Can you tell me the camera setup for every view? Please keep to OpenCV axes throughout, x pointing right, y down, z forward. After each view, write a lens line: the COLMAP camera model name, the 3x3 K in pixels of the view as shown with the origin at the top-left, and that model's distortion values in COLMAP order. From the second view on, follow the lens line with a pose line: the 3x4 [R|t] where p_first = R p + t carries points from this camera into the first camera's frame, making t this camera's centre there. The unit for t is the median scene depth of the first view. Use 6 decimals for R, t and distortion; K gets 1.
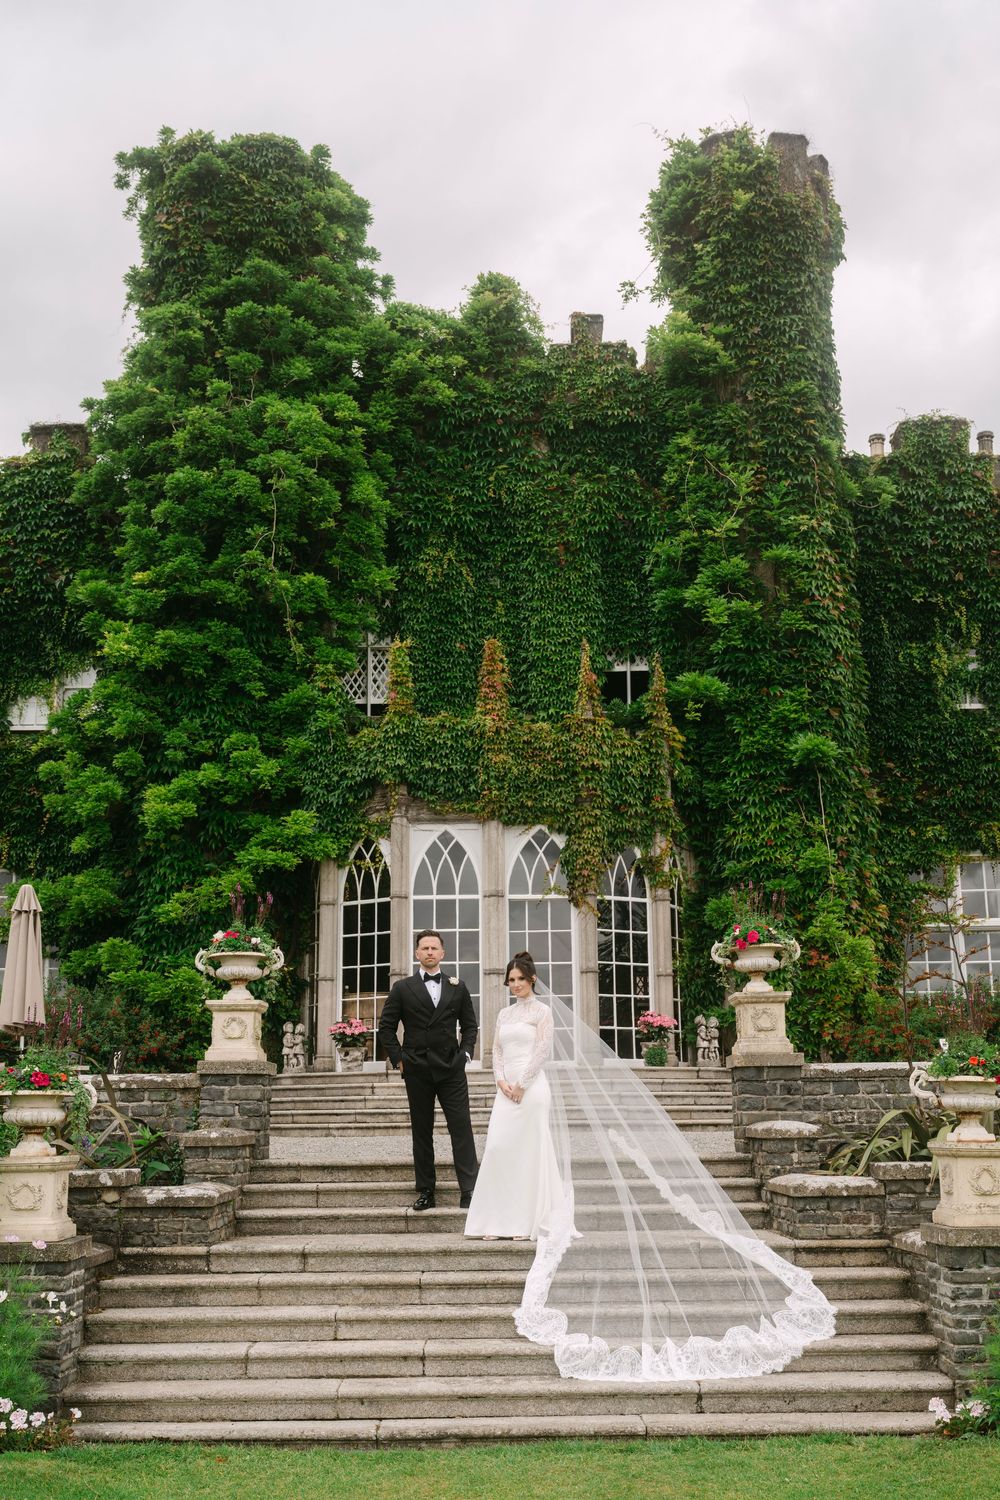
lens RADIAL K [[1598.4, 0, 504.4], [0, 1598.4, 788.6], [0, 0, 1]] dist [-0.003406, 0.000000]
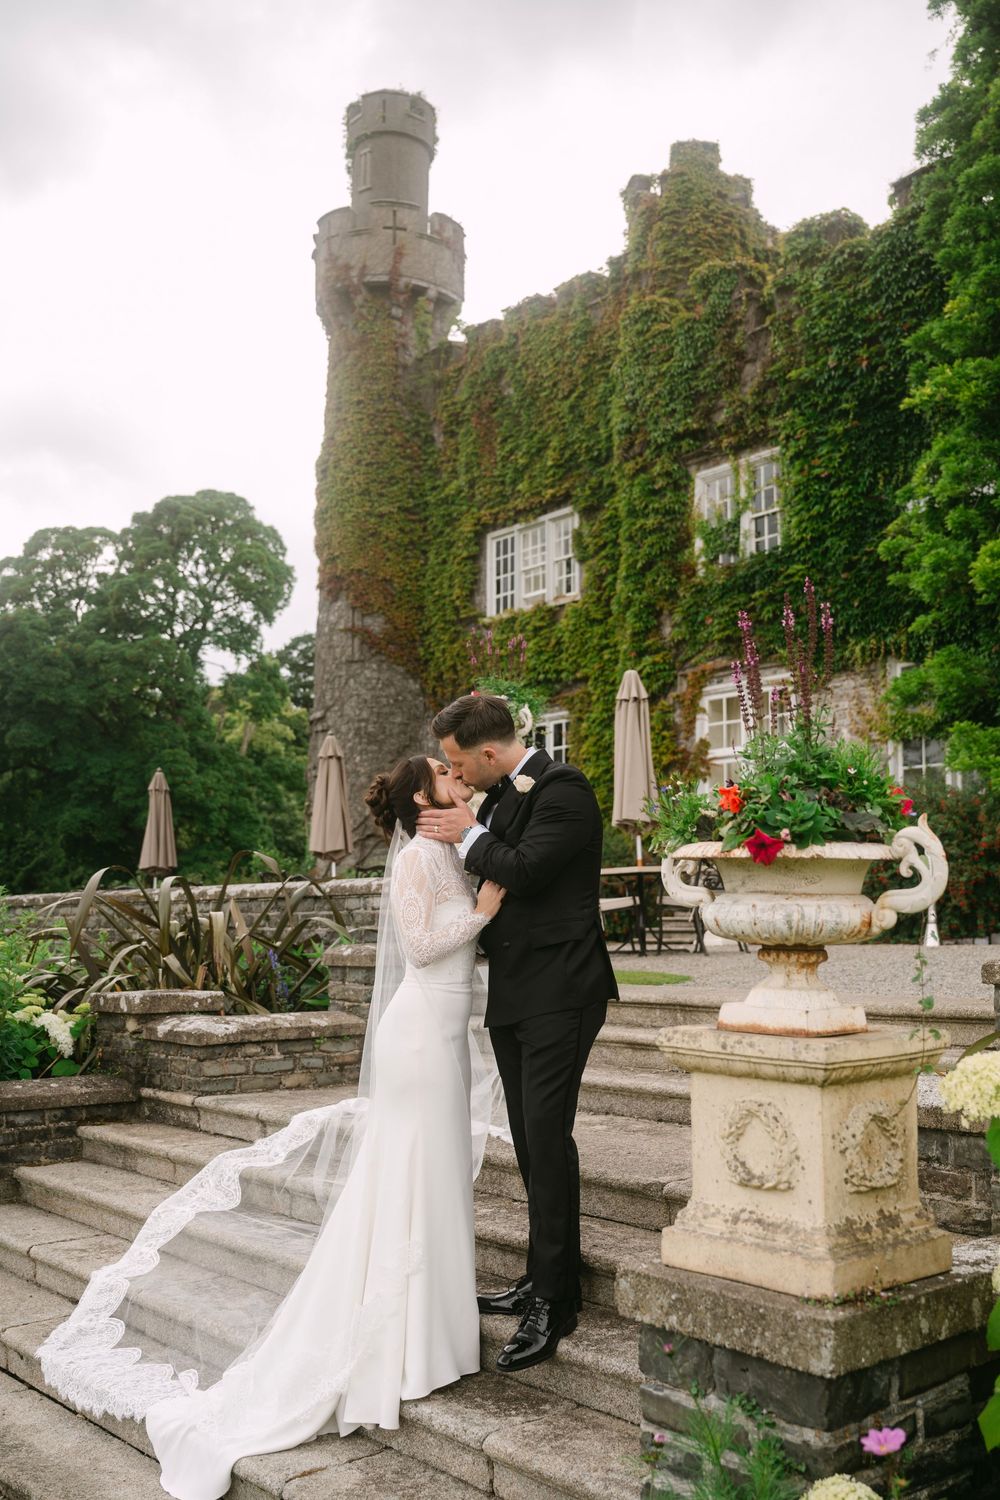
lens RADIAL K [[1427.4, 0, 529.3], [0, 1427.4, 770.7], [0, 0, 1]] dist [-0.001645, 0.000000]
pose [[0.650364, -0.074298, -0.755981, 0.186512], [0.151114, 0.987969, 0.032904, 0.055345], [0.744441, -0.135638, 0.653766, 0.287102]]
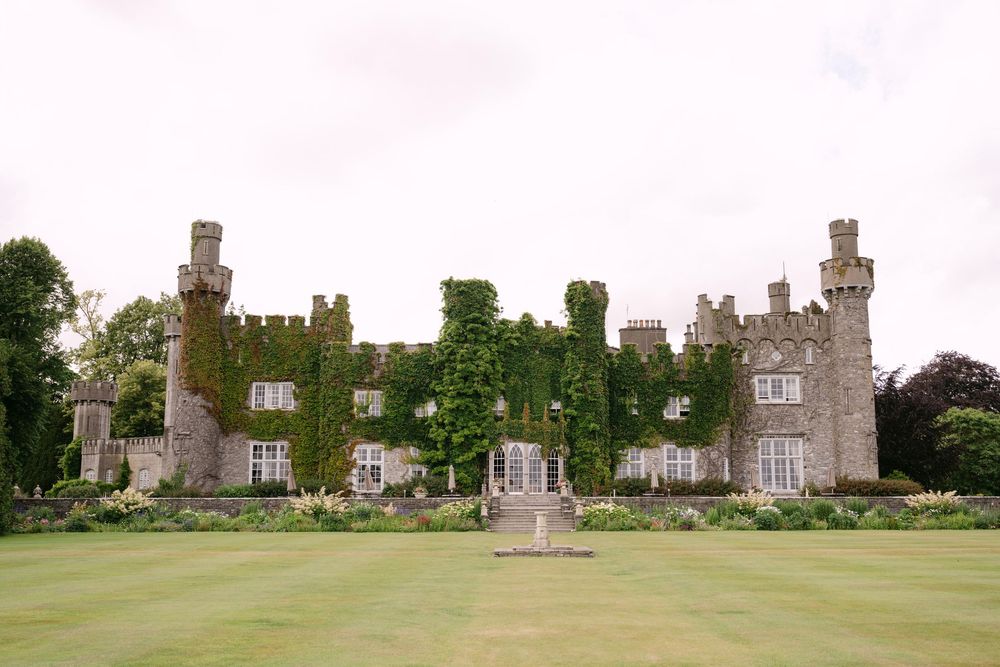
lens RADIAL K [[1065.6, 0, 510.5], [0, 1065.6, 340.1], [0, 0, 1]] dist [-0.003406, 0.000000]
pose [[0.999947, 0.009013, -0.005038, -0.038742], [-0.008761, 0.998808, 0.048015, -0.418645], [0.005464, -0.047968, 0.998834, -2.072628]]
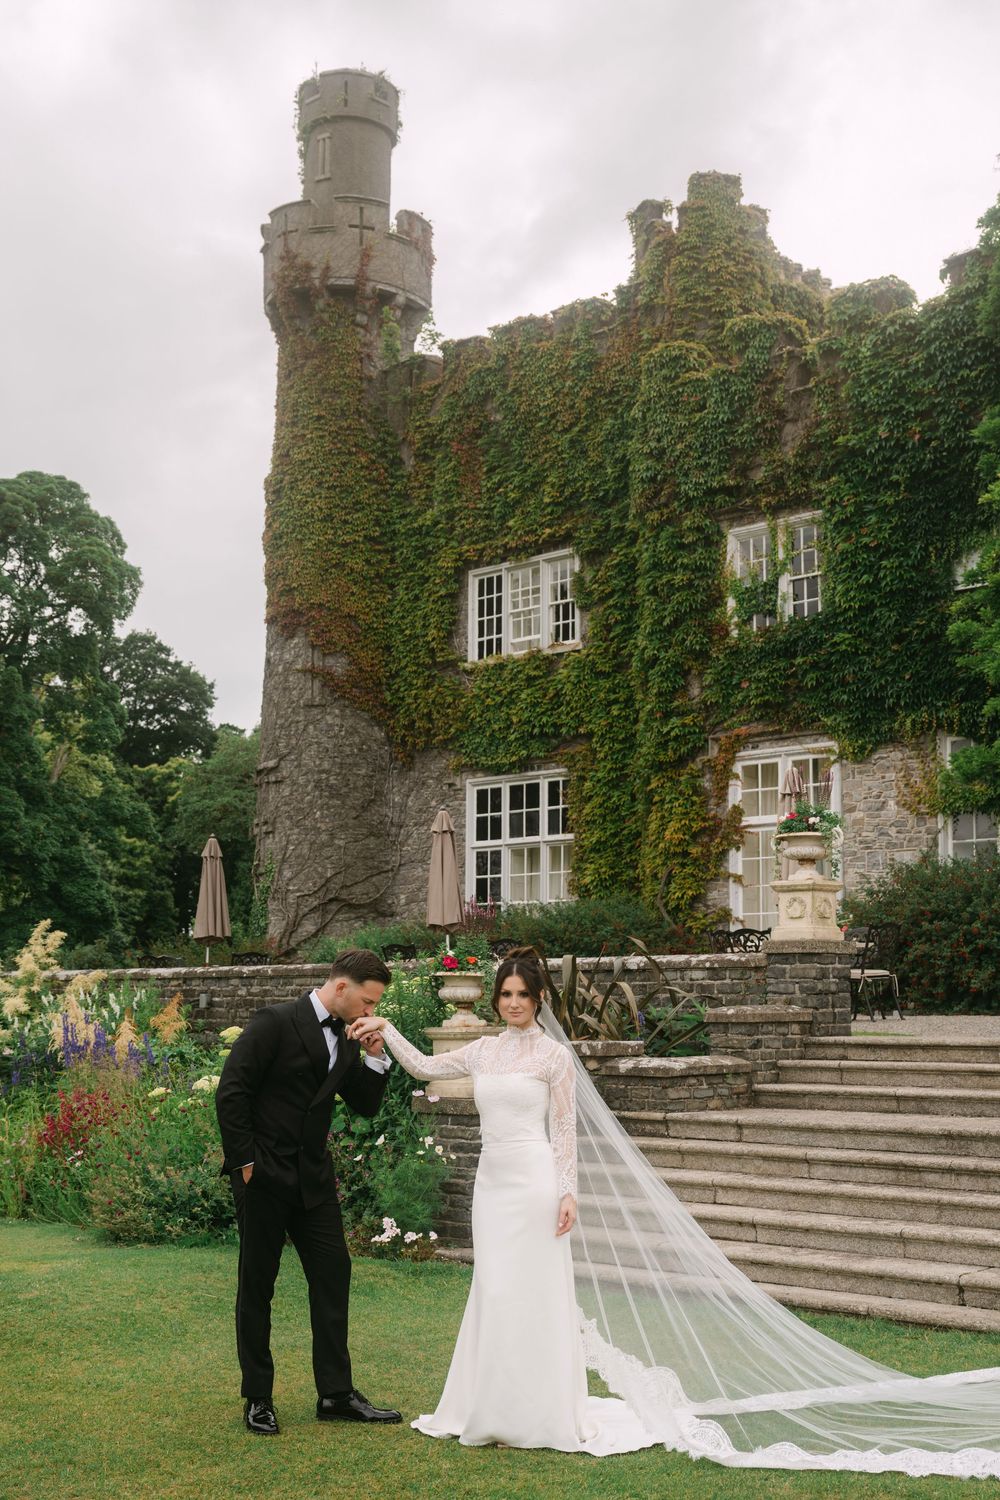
lens RADIAL K [[1823.3, 0, 519.9], [0, 1823.3, 778.5], [0, 0, 1]] dist [-0.006360, 0.000000]
pose [[0.729822, -0.074996, -0.679511, 0.247601], [0.133325, 0.990493, 0.033878, 0.003250], [0.670511, -0.115321, 0.732882, 0.023877]]
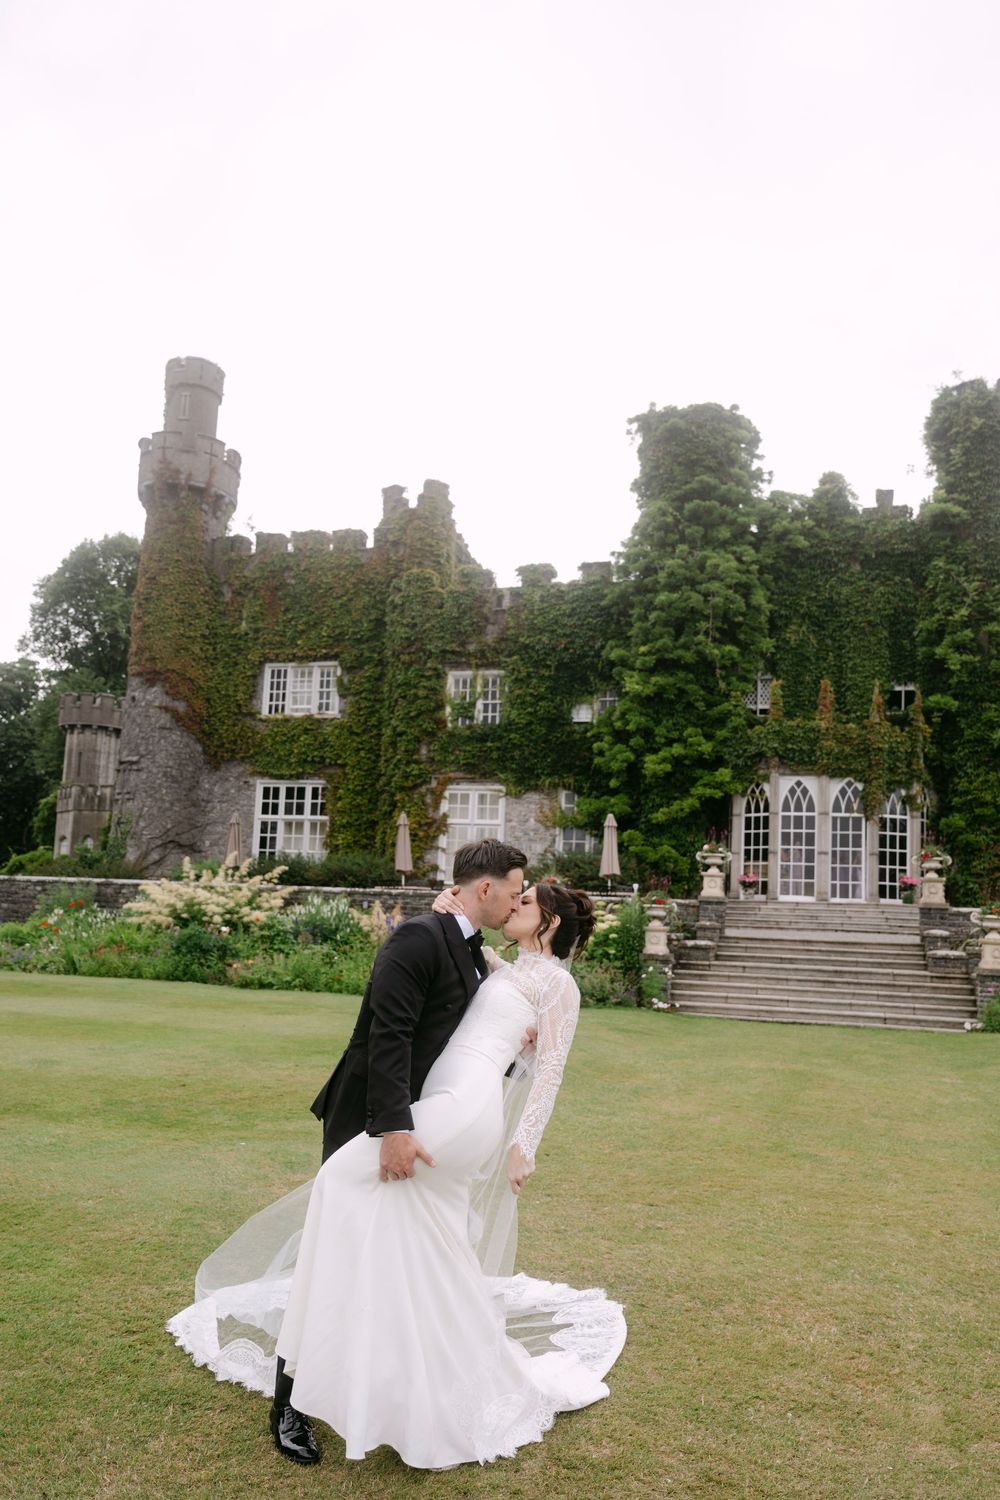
lens RADIAL K [[1135.5, 0, 491.1], [0, 1135.5, 802.6], [0, 0, 1]] dist [-0.015967, 0.016877]
pose [[0.955230, 0.020818, -0.295130, 0.013327], [0.008057, 0.995321, 0.096283, -0.079275], [0.295753, -0.094350, 0.950594, -0.414360]]
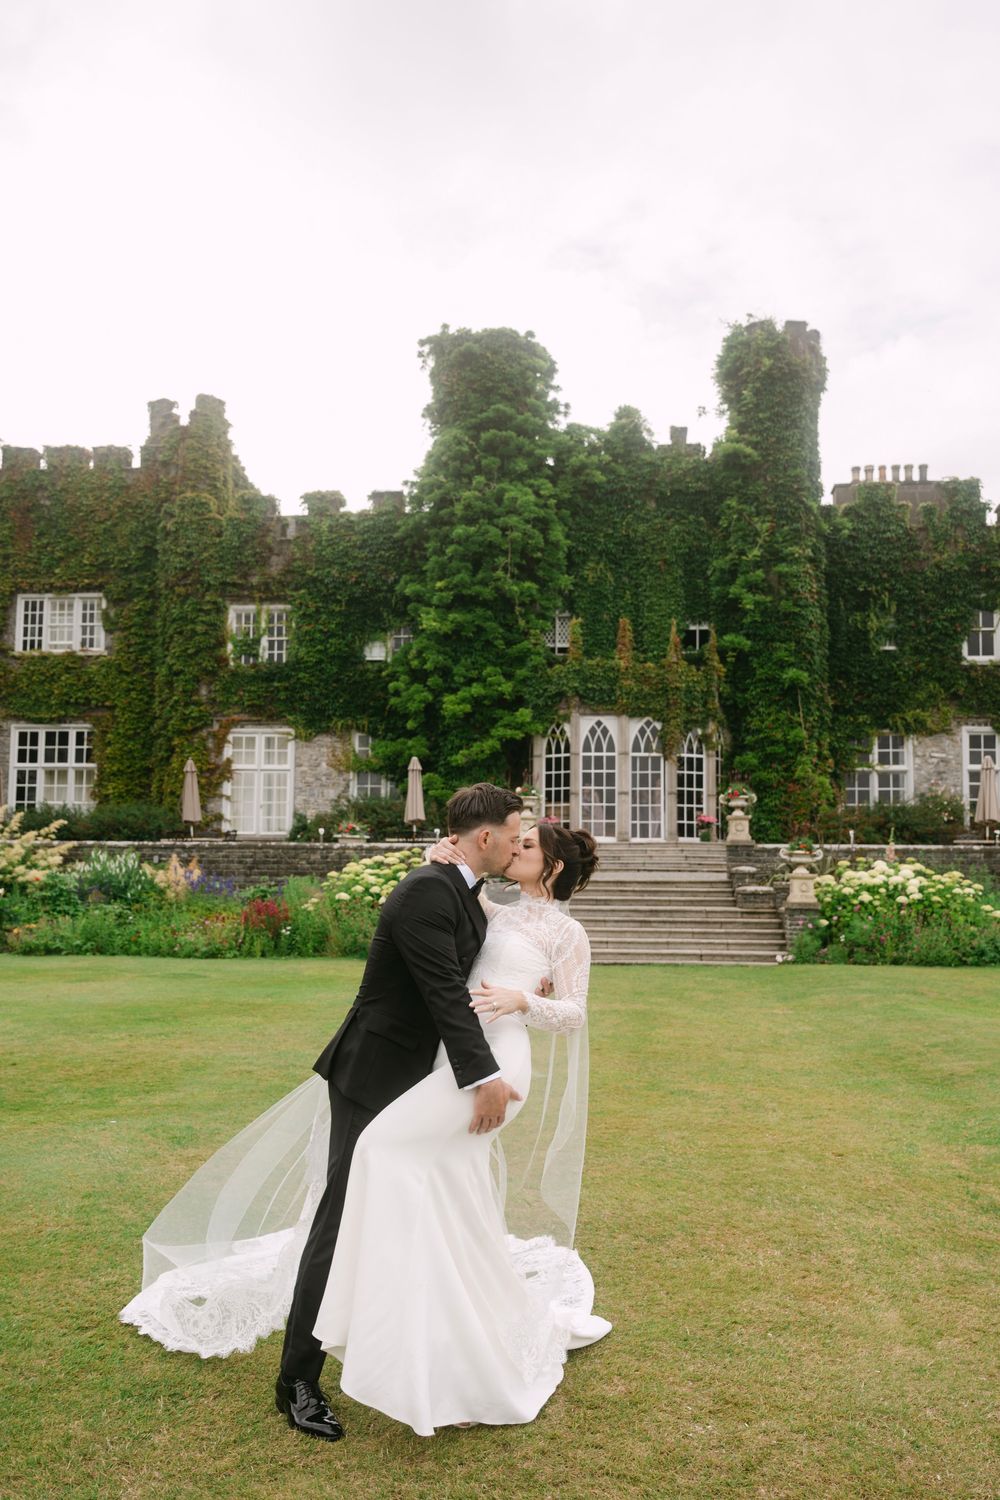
lens RADIAL K [[1190.0, 0, 503.2], [0, 1190.0, 785.0], [0, 0, 1]] dist [-0.007388, -0.005087]
pose [[0.995395, 0.012695, -0.095010, -0.013610], [-0.000183, 0.991441, 0.130557, -0.079875], [0.095854, -0.129938, 0.986878, -0.422353]]
